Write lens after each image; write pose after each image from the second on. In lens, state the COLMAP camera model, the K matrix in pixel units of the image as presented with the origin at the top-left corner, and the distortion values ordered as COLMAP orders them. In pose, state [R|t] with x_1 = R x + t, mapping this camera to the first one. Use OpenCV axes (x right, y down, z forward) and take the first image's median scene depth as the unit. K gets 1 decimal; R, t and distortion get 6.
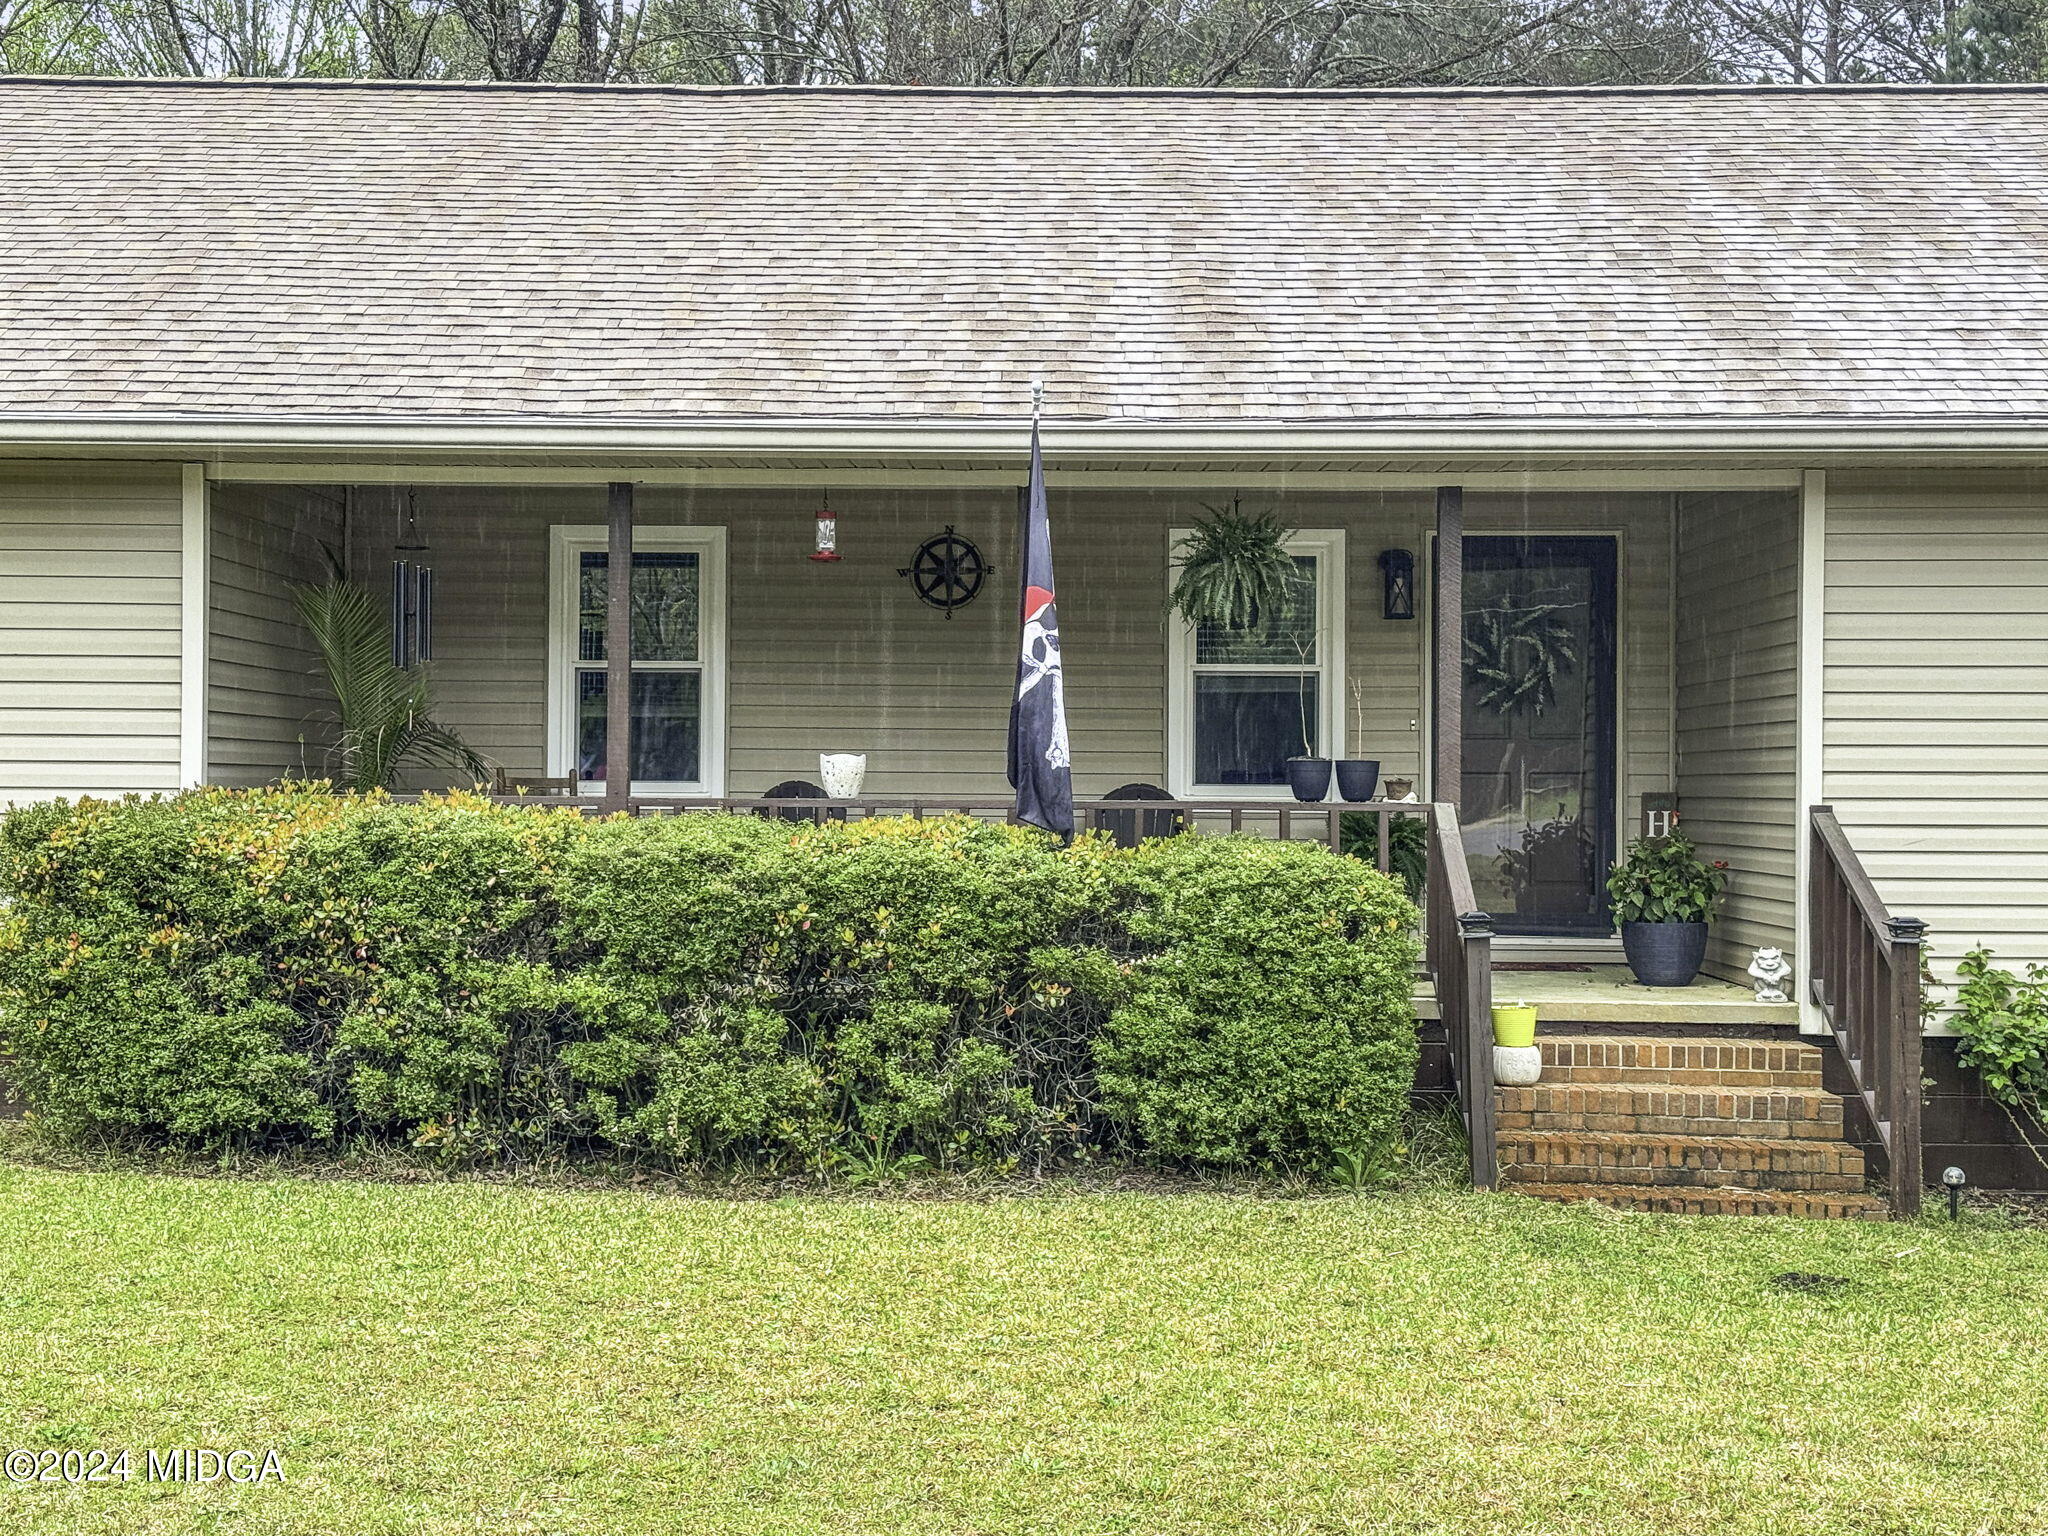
lens RADIAL K [[2923.1, 0, 1024.0], [0, 2923.1, 768.0], [0, 0, 1]] dist [0.120707, -0.013598]
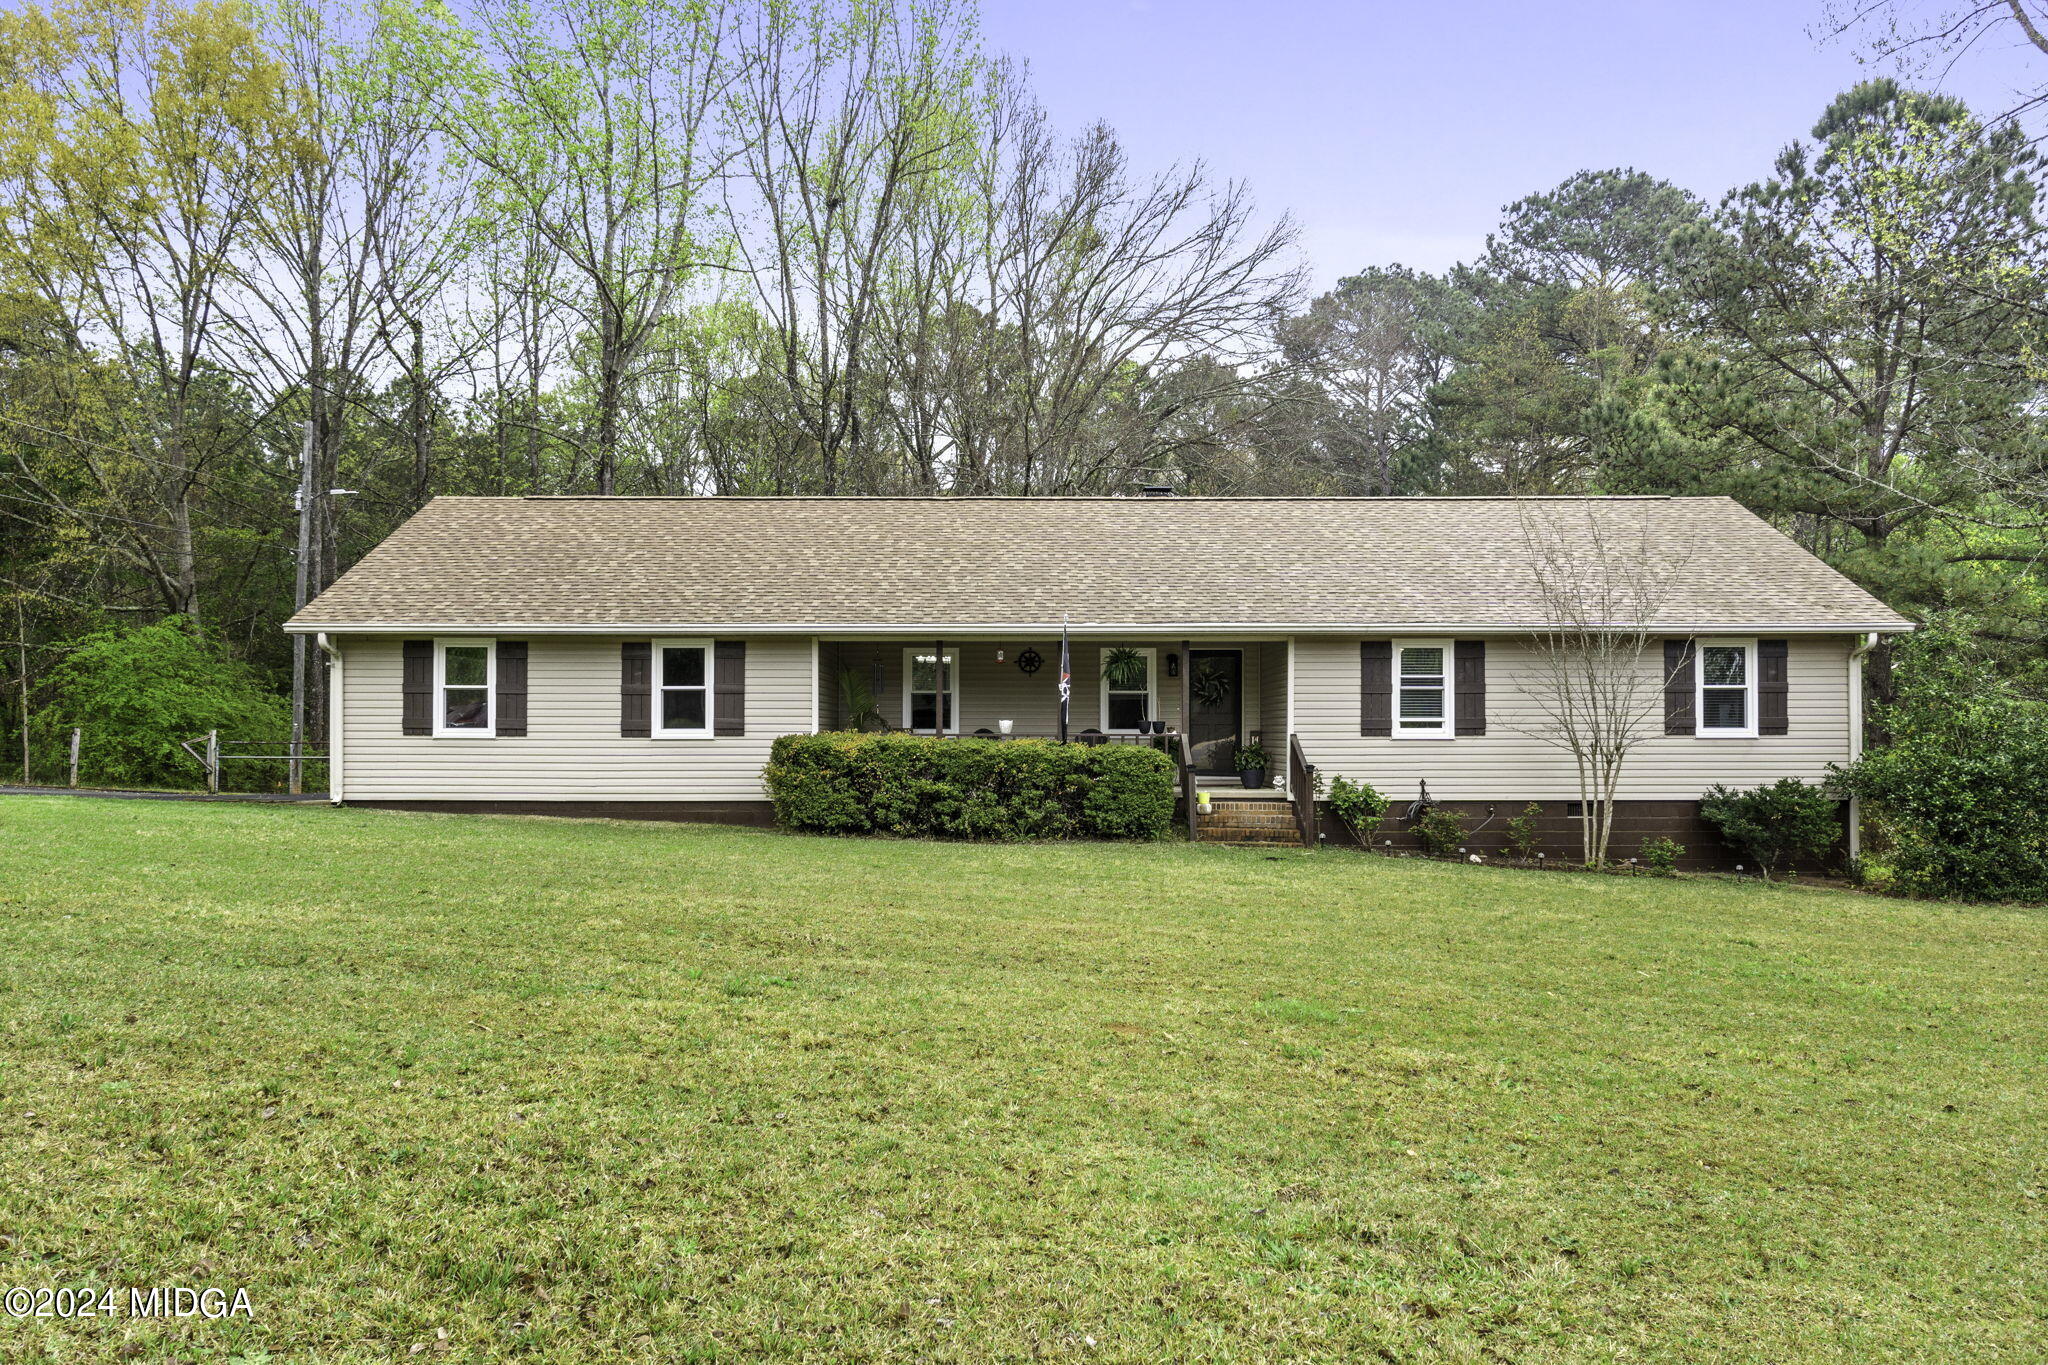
lens RADIAL K [[1445.5, 0, 1005.3], [0, 1445.5, 725.6], [0, 0, 1]] dist [-0.006549, -0.001882]
pose [[0.999981, -0.005396, -0.002958, -0.064435], [0.005400, 0.999984, 0.001548, -0.001289], [0.002949, -0.001564, 0.999994, -0.743399]]
